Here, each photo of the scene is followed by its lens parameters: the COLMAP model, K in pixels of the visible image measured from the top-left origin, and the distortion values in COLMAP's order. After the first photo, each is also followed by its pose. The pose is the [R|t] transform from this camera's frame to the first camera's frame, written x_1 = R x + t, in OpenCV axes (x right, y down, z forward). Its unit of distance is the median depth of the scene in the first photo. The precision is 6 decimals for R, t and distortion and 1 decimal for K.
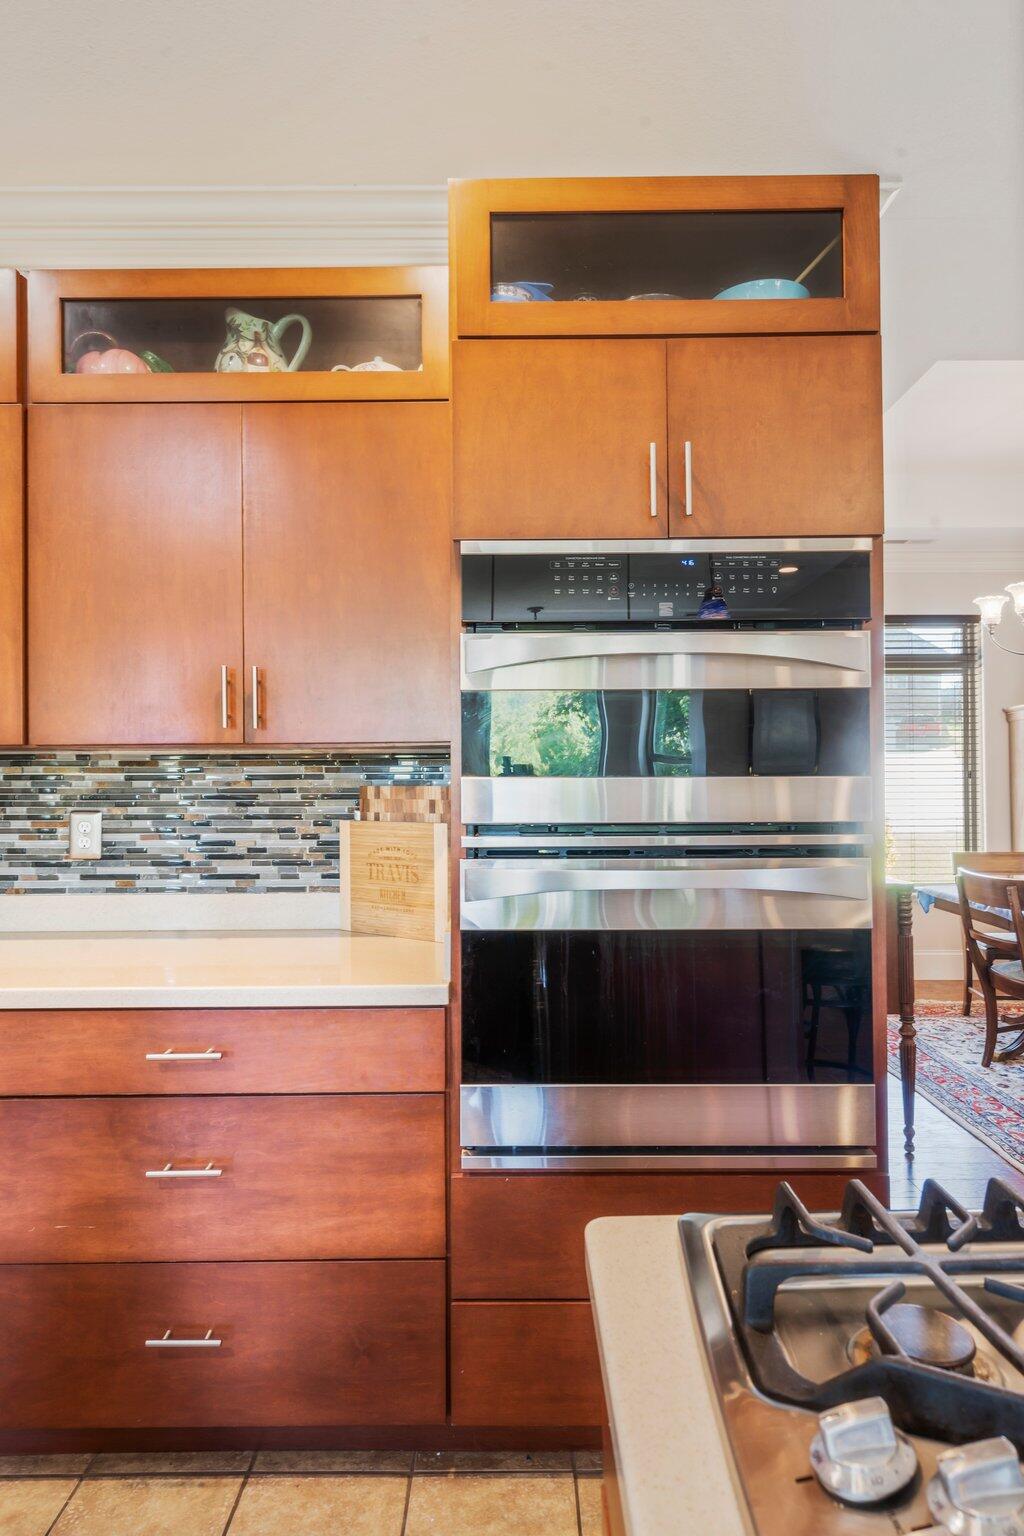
lens RADIAL K [[917.9, 0, 512.0], [0, 917.9, 768.0], [0, 0, 1]] dist [0.024017, 0.000022]
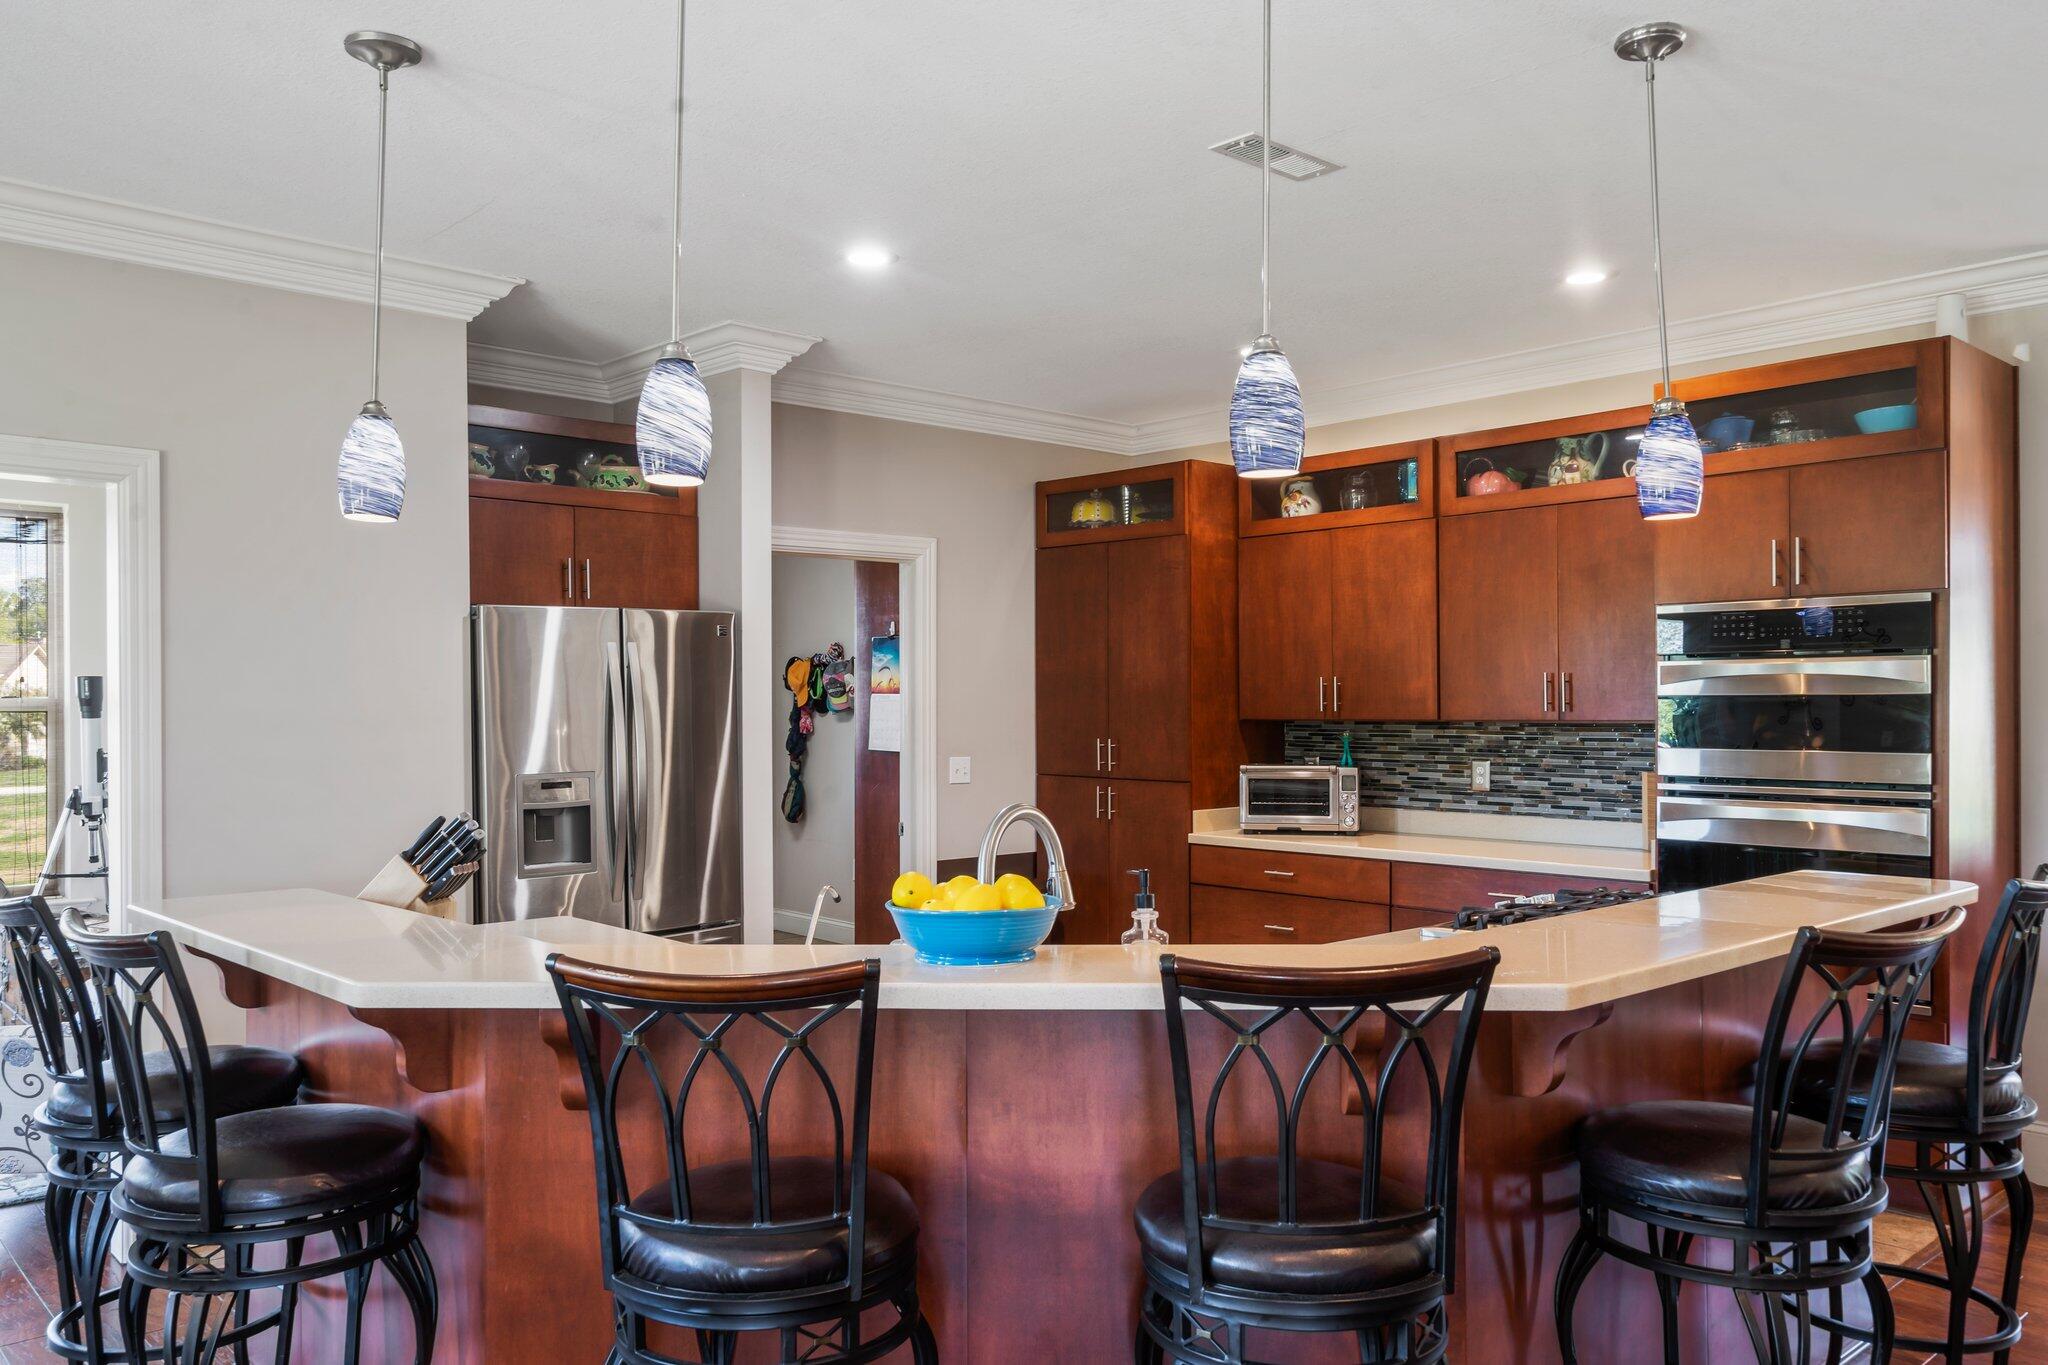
lens RADIAL K [[1531.3, 0, 1024.0], [0, 1531.3, 682.5], [0, 0, 1]] dist [-0.000599, 0.000077]
pose [[0.680558, -0.007863, -0.732652, 0.882269], [0.010824, 0.999941, -0.000678, -0.087322], [0.732614, -0.007469, 0.680603, -1.278114]]
